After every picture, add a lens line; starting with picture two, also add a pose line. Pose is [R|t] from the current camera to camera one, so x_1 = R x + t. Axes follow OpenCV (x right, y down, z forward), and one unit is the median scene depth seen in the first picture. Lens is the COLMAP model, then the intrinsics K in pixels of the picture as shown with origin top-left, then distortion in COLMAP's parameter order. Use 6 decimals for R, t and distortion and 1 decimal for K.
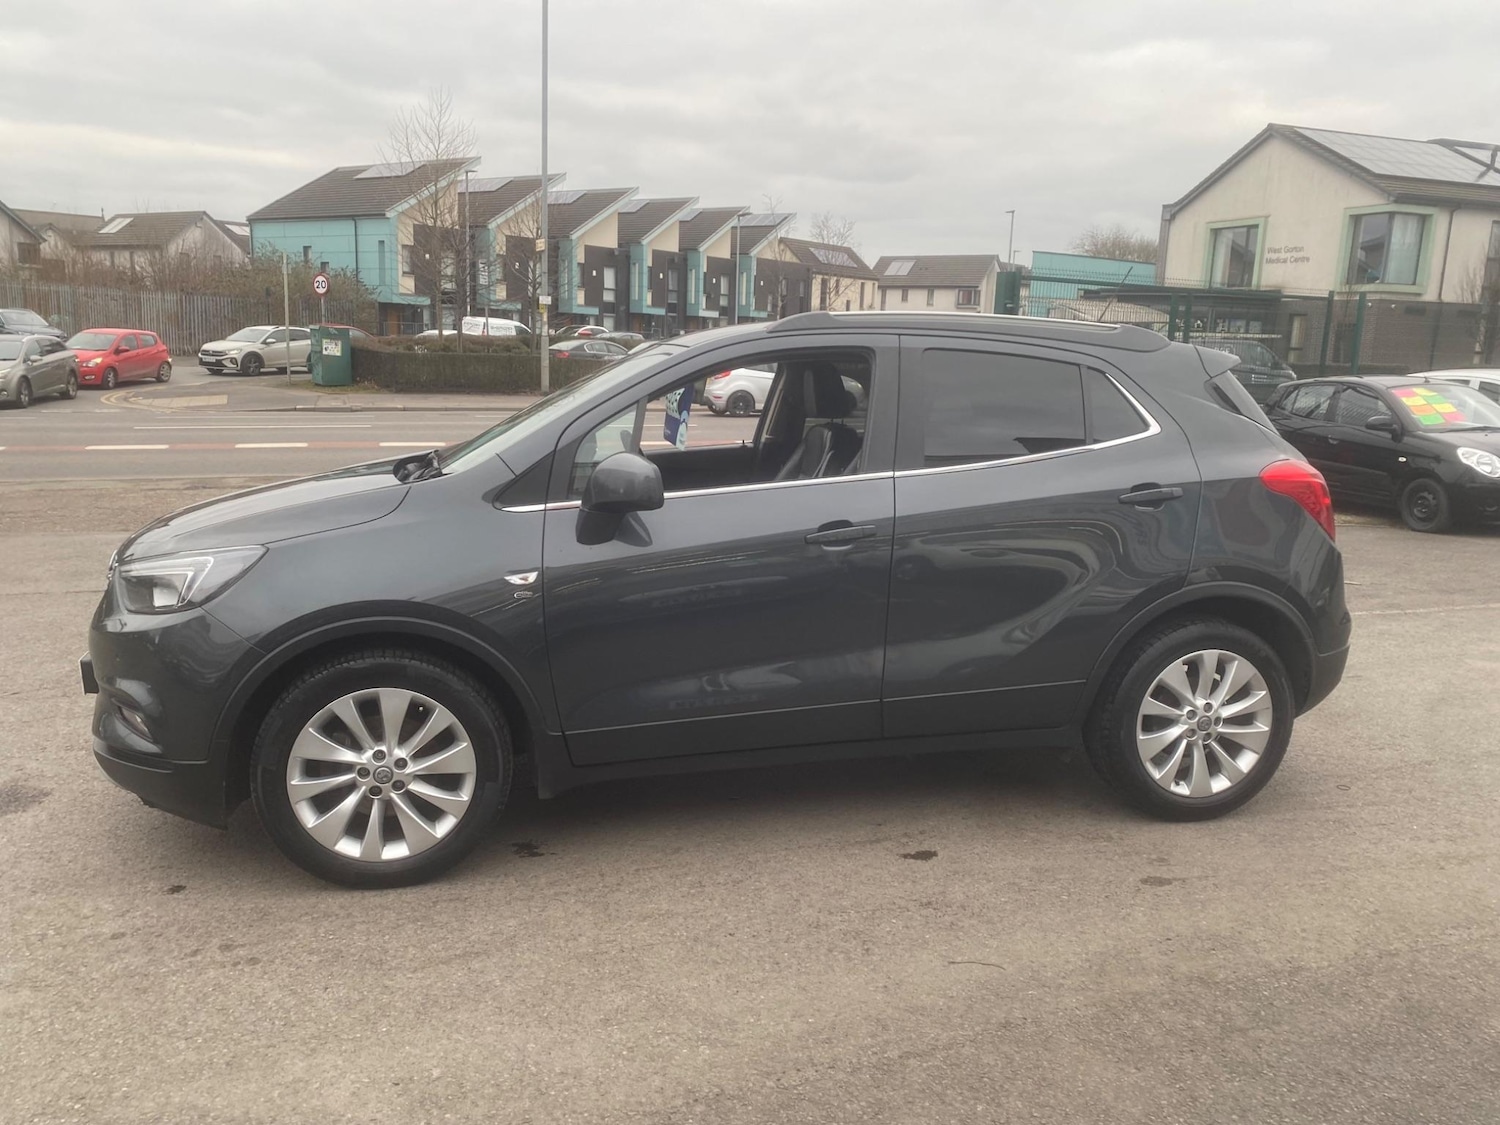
lens RADIAL K [[1123.7, 0, 748.3], [0, 1123.7, 539.5], [0, 0, 1]] dist [0.029338, -0.026897]
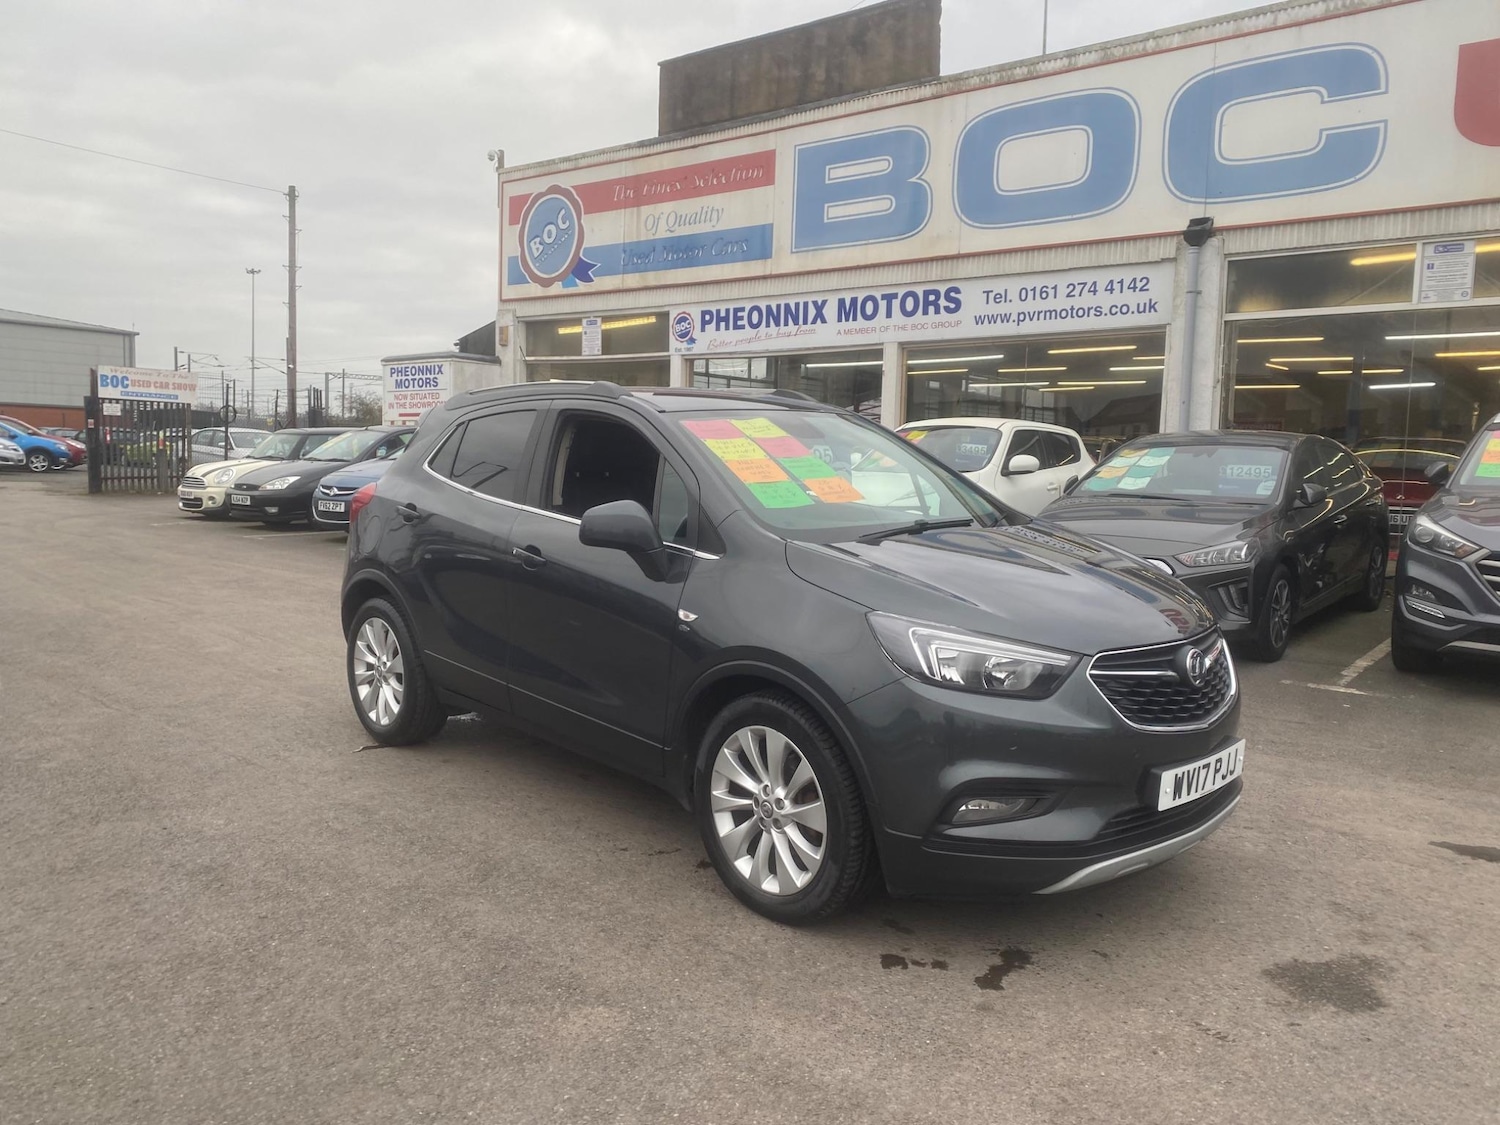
lens RADIAL K [[1129.6, 0, 755.6], [0, 1129.6, 541.5], [0, 0, 1]] dist [0.029101, -0.028384]
pose [[-0.506090, -0.105574, 0.855994, -0.094268], [0.111737, 0.976090, 0.186449, -0.023190], [-0.855212, 0.190006, -0.482193, 0.141661]]
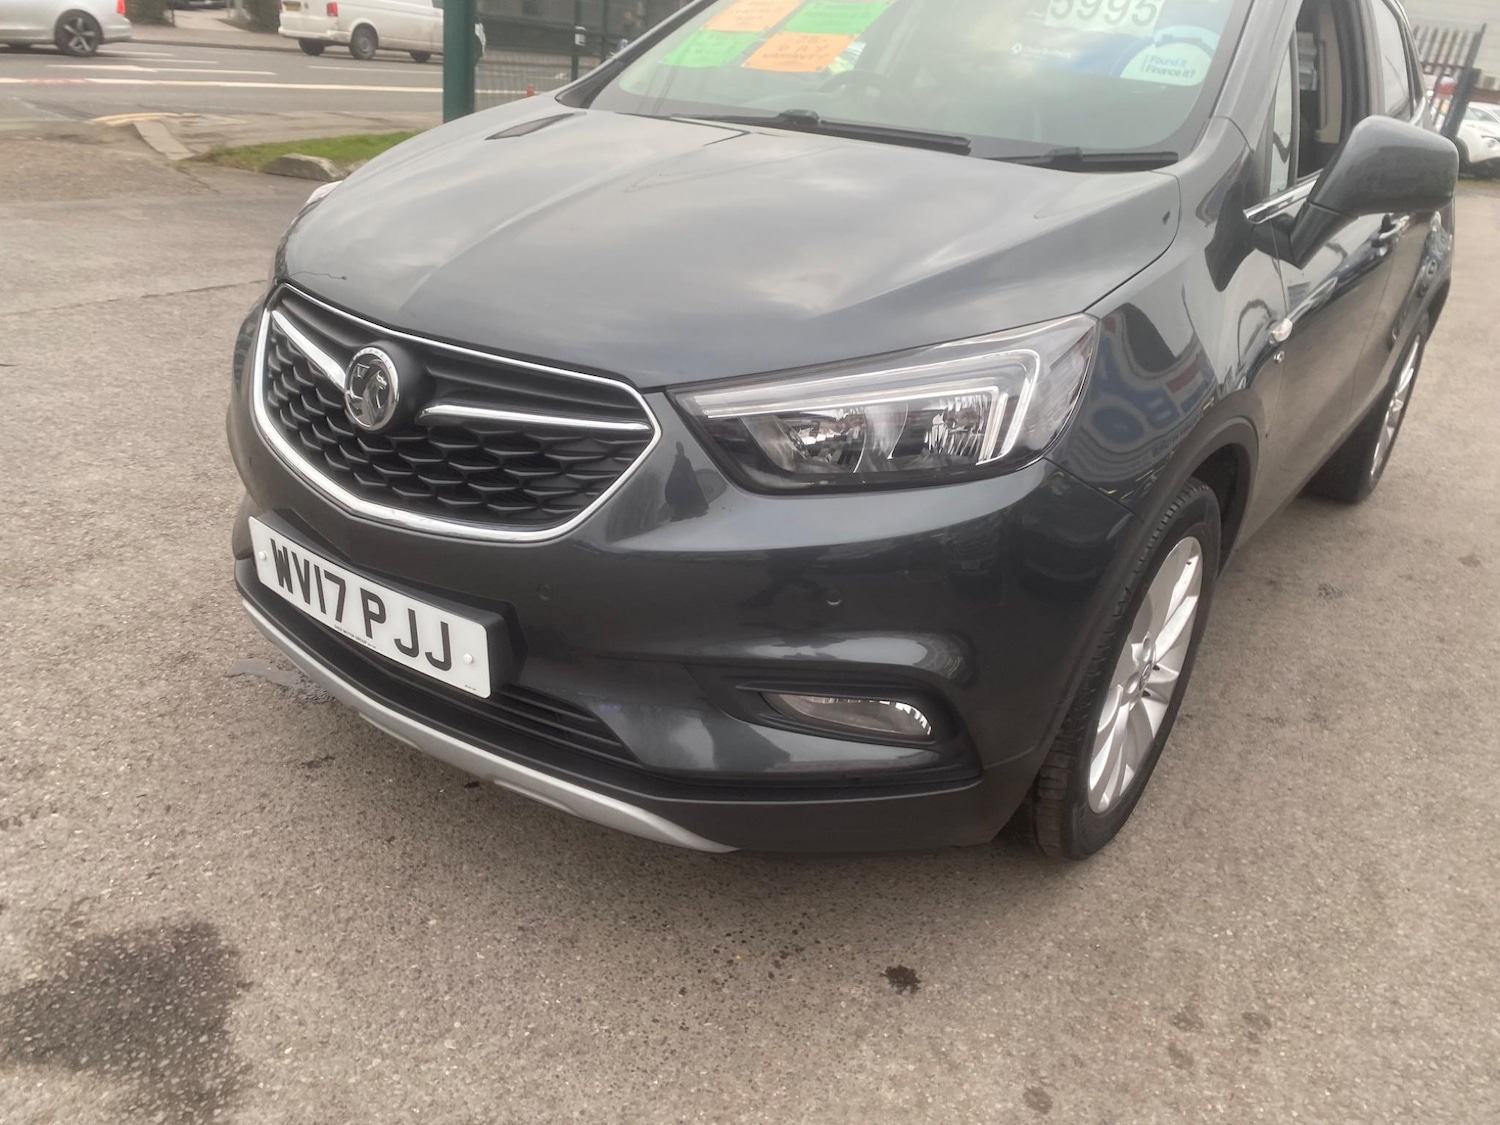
lens RADIAL K [[1138.6, 0, 753.3], [0, 1138.6, 563.3], [0, 0, 1]] dist [0.015314, -0.009334]
pose [[0.751248, -0.221739, 0.621657, -0.060155], [0.026471, 0.951242, 0.307309, -0.003279], [-0.659489, -0.214409, 0.720488, 0.049391]]
